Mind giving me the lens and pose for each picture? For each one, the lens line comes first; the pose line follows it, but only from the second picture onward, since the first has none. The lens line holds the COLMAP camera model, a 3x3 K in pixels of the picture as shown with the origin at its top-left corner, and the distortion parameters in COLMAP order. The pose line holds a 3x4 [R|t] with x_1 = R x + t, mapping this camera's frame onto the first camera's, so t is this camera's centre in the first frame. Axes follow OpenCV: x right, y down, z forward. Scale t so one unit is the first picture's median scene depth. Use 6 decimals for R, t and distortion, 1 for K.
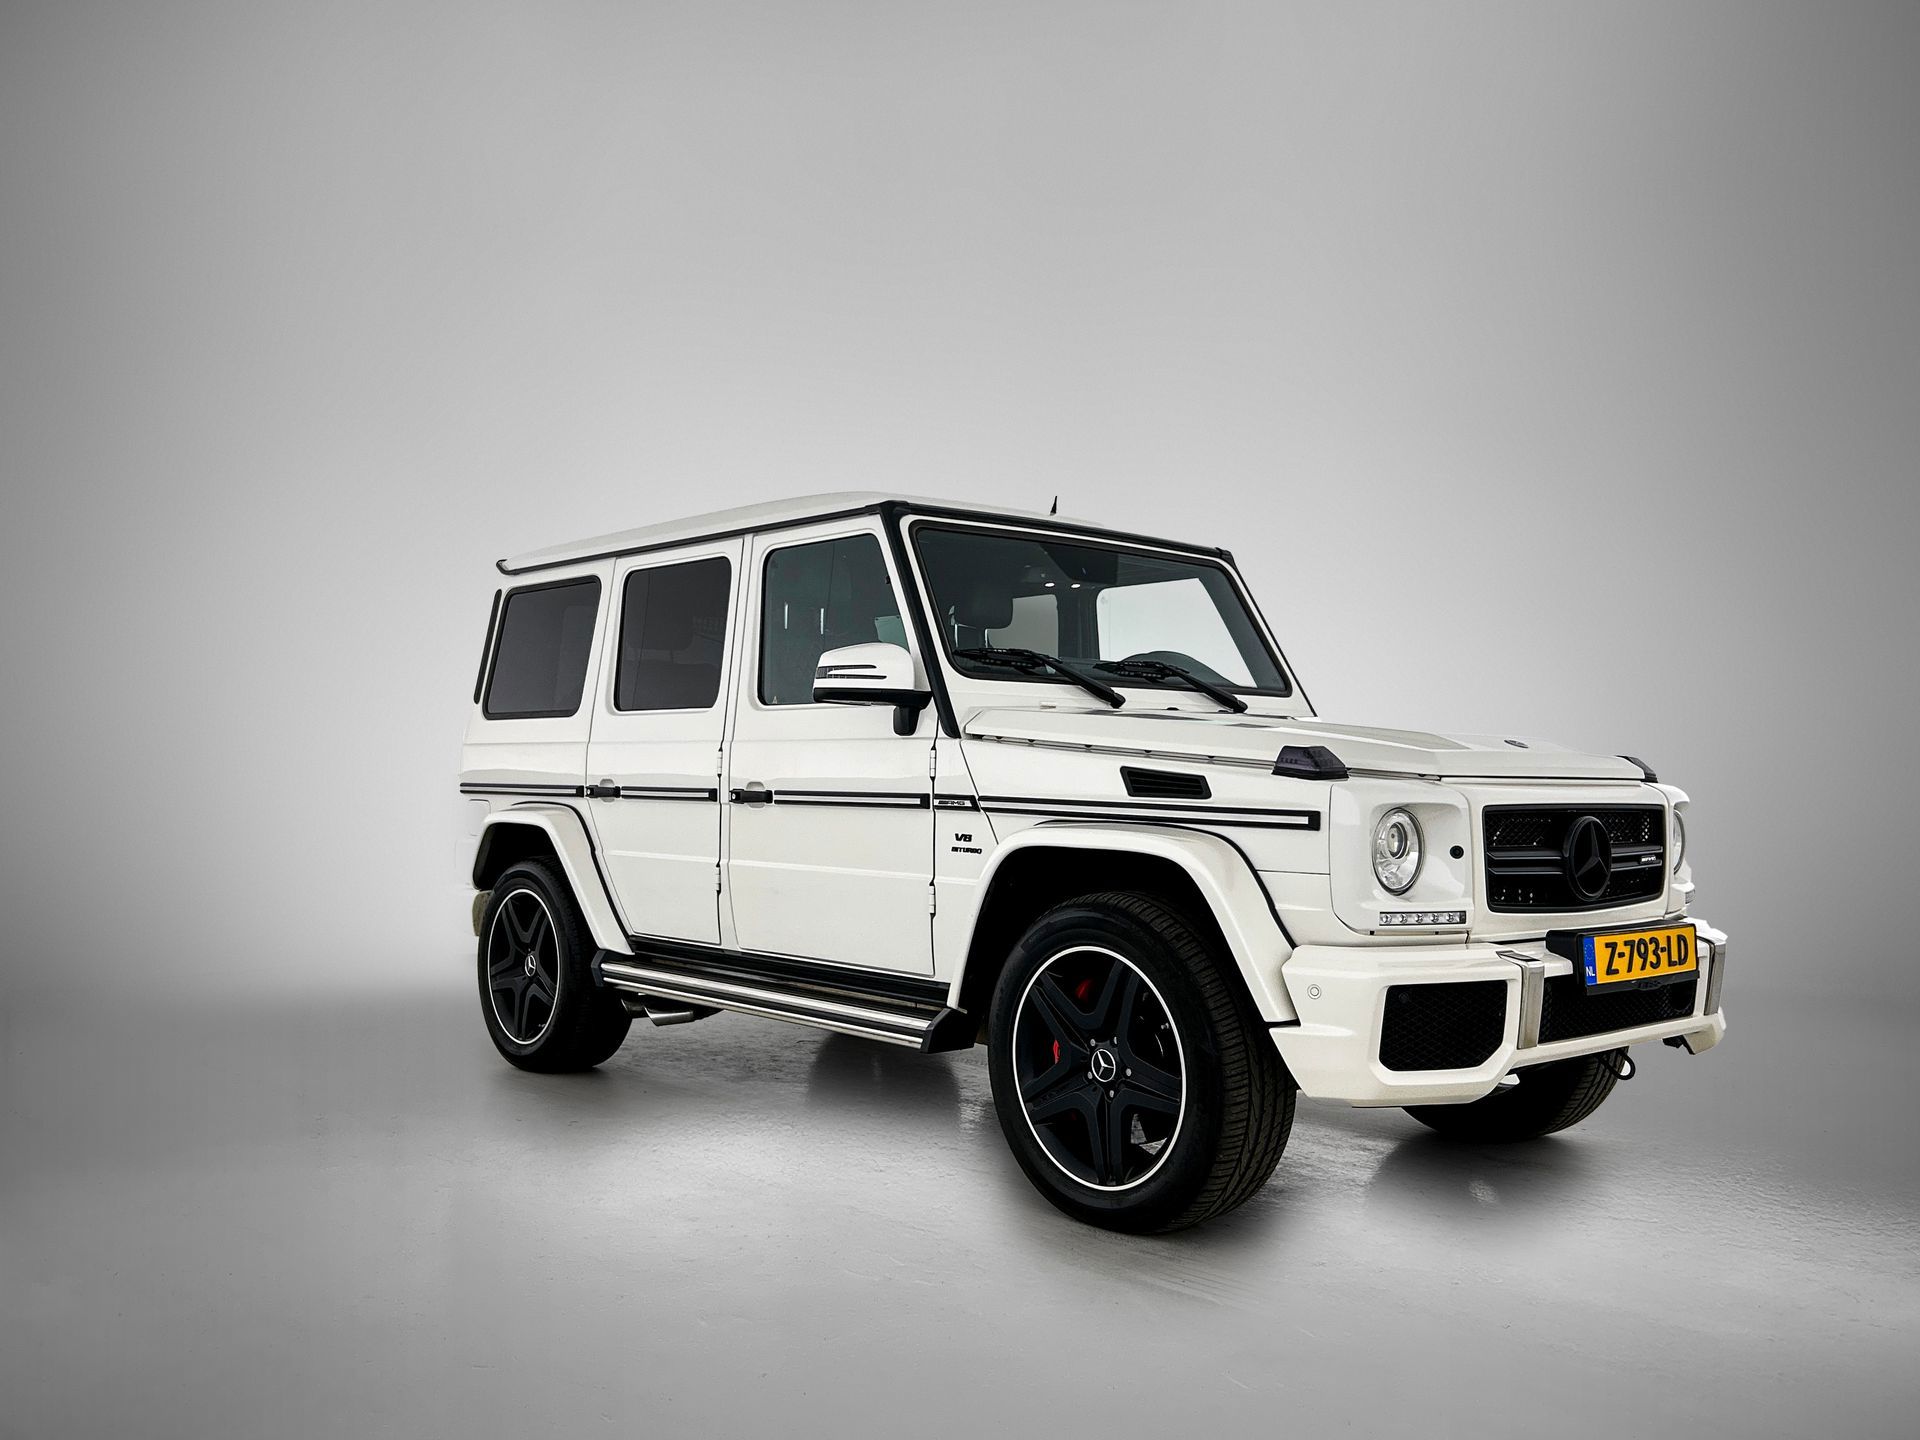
lens RADIAL K [[1651.3, 0, 958.1], [0, 1651.3, 723.3], [0, 0, 1]] dist [0.181235, -0.532427]
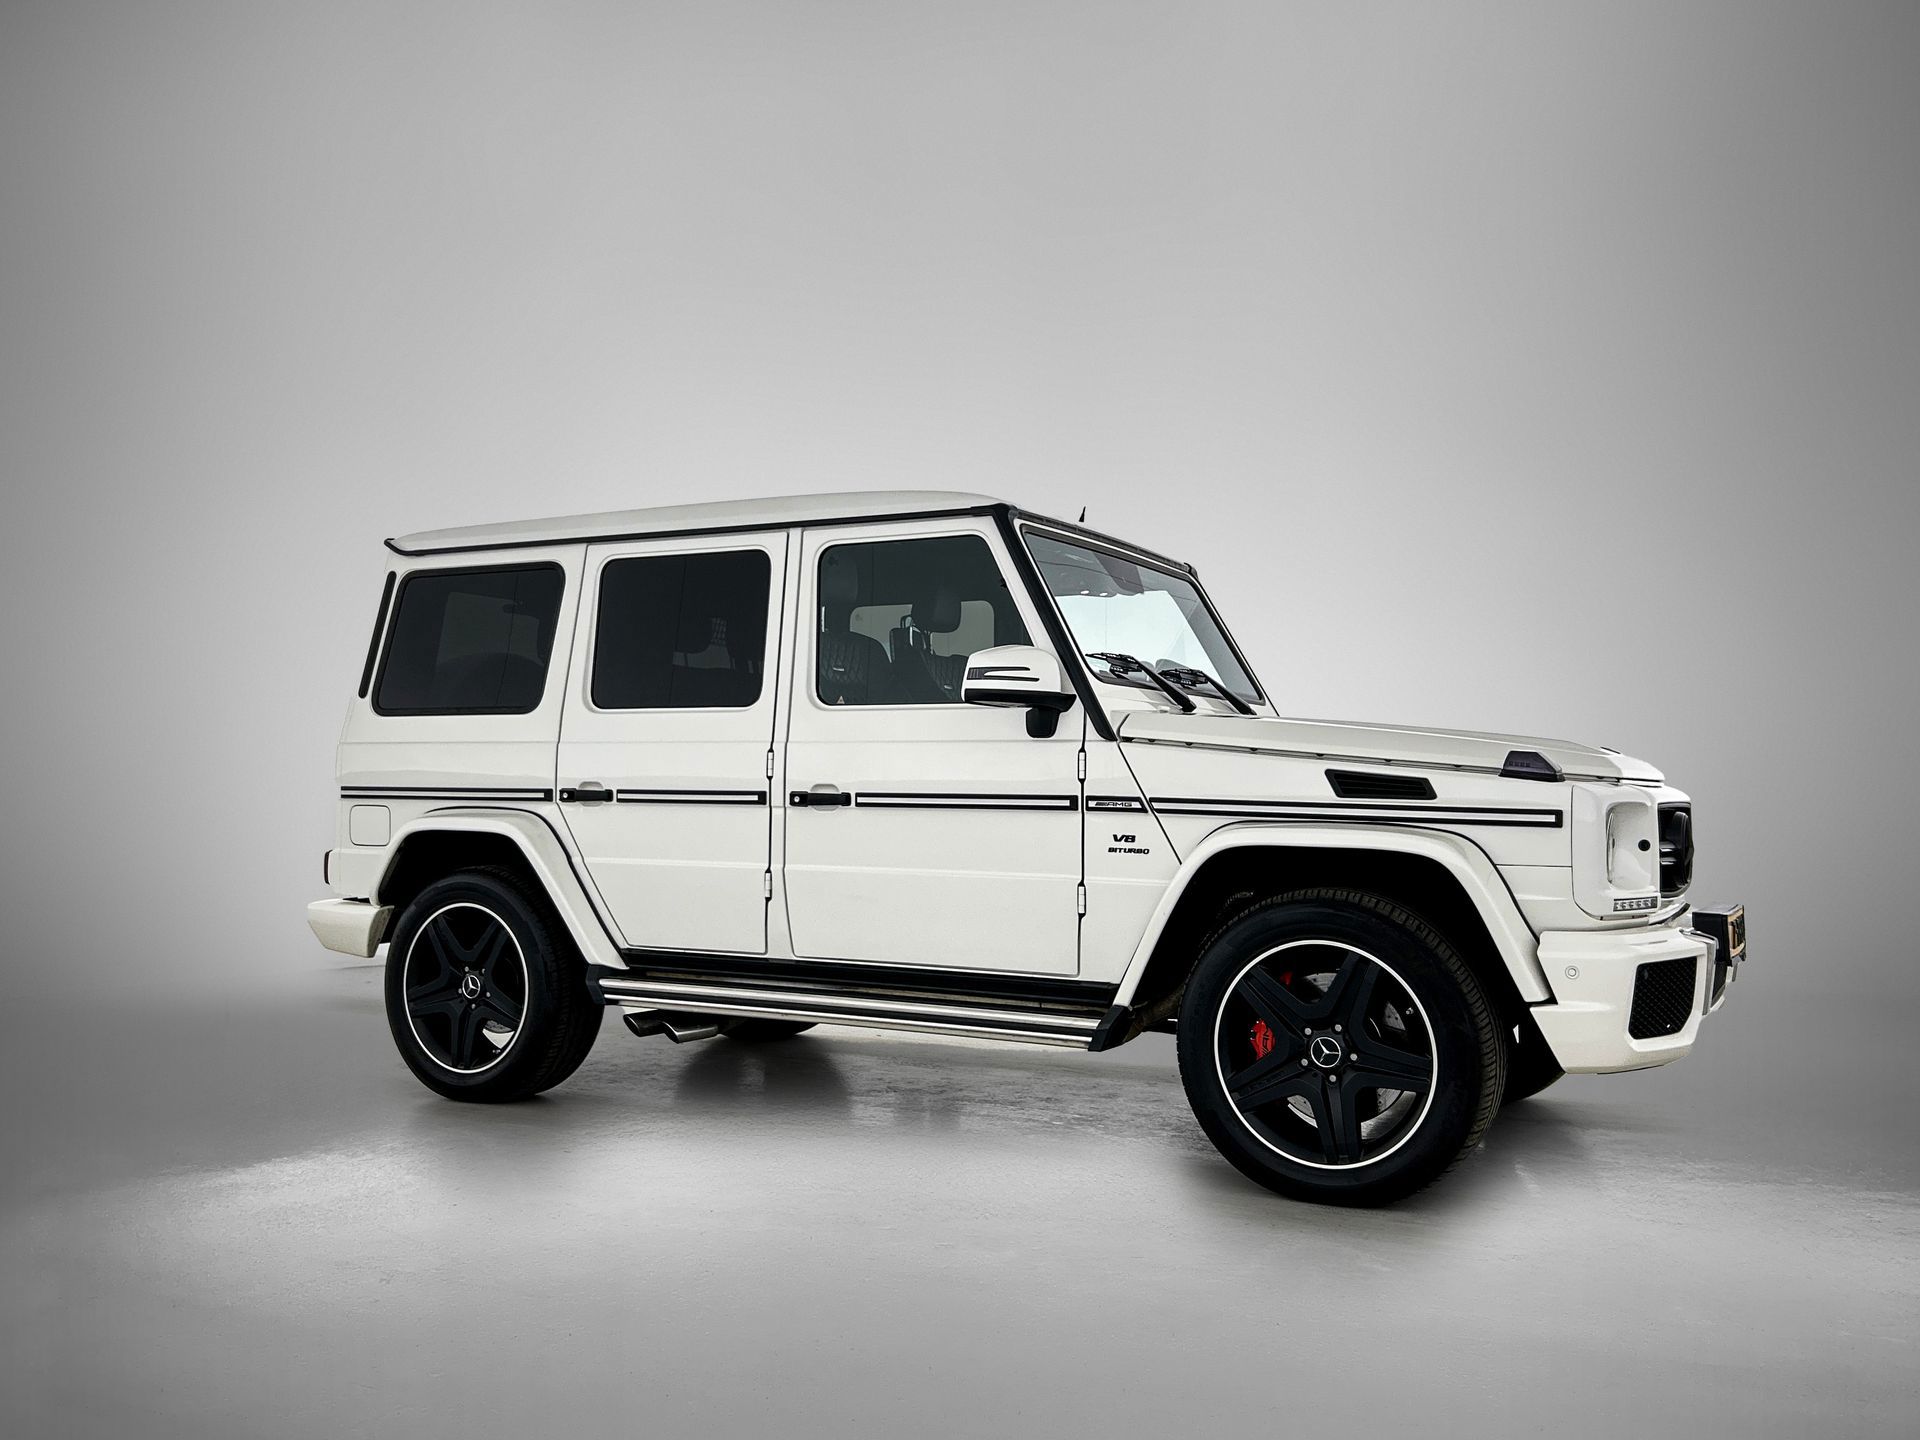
lens RADIAL K [[1651.3, 0, 958.1], [0, 1651.3, 723.3], [0, 0, 1]] dist [0.181235, -0.532427]
pose [[0.941130, 0.012335, 0.337819, -0.429241], [-0.011195, 0.999923, -0.005323, 0.004476], [-0.337858, 0.001228, 0.941196, 0.069290]]
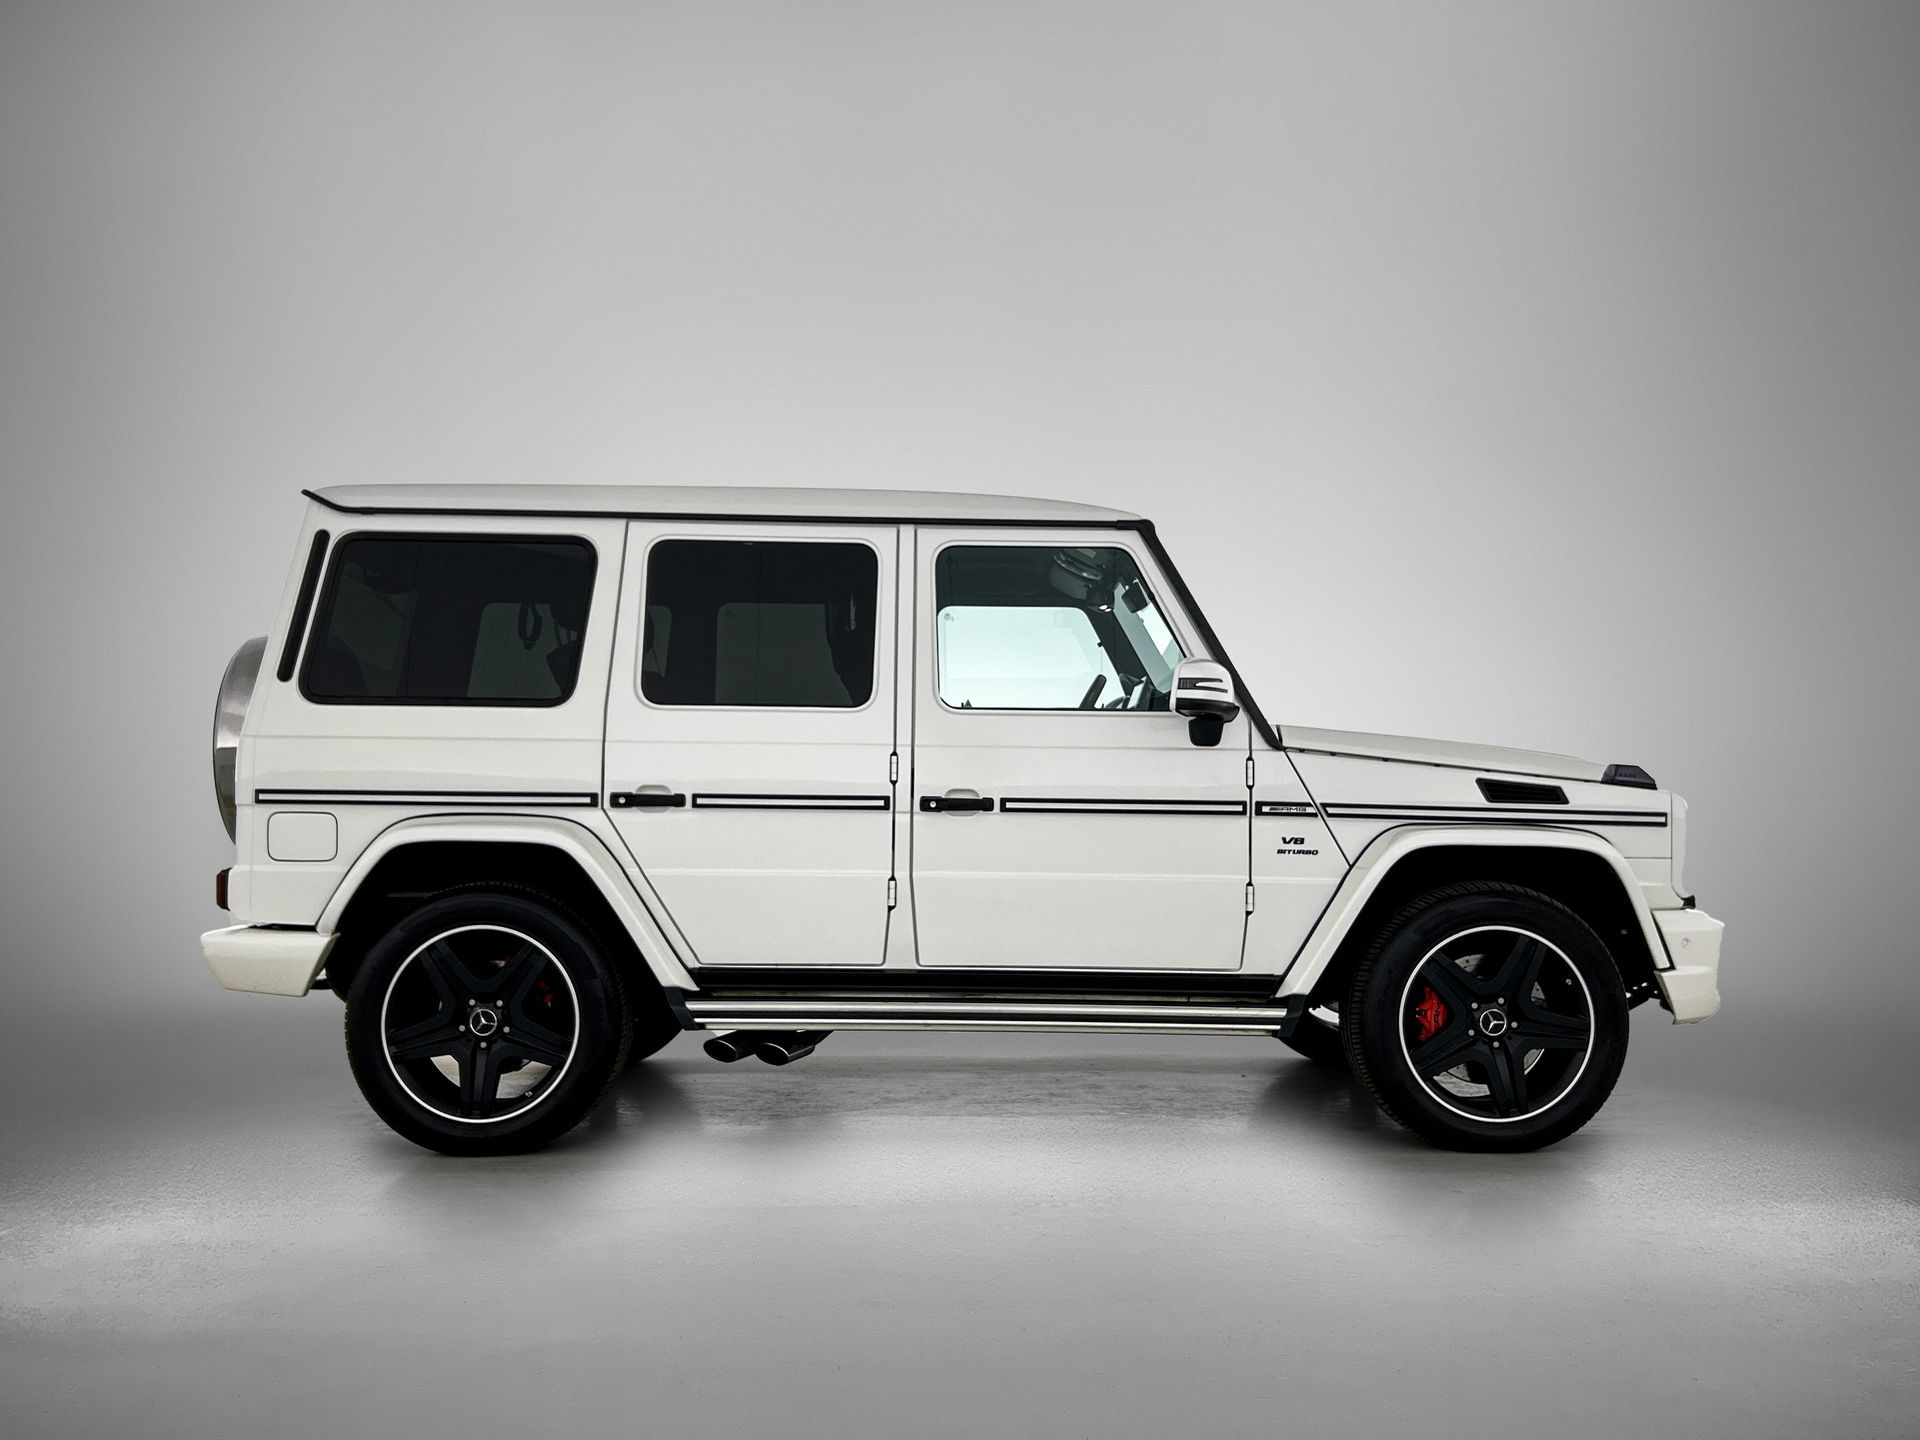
lens RADIAL K [[1471.5, 0, 991.3], [0, 1471.5, 742.6], [0, 0, 1]] dist [0.057718, -0.009497]
pose [[0.651943, 0.021133, 0.757973, -0.857886], [-0.028992, 0.999575, -0.002933, 0.011971], [-0.757714, -0.020063, 0.652279, 0.496881]]
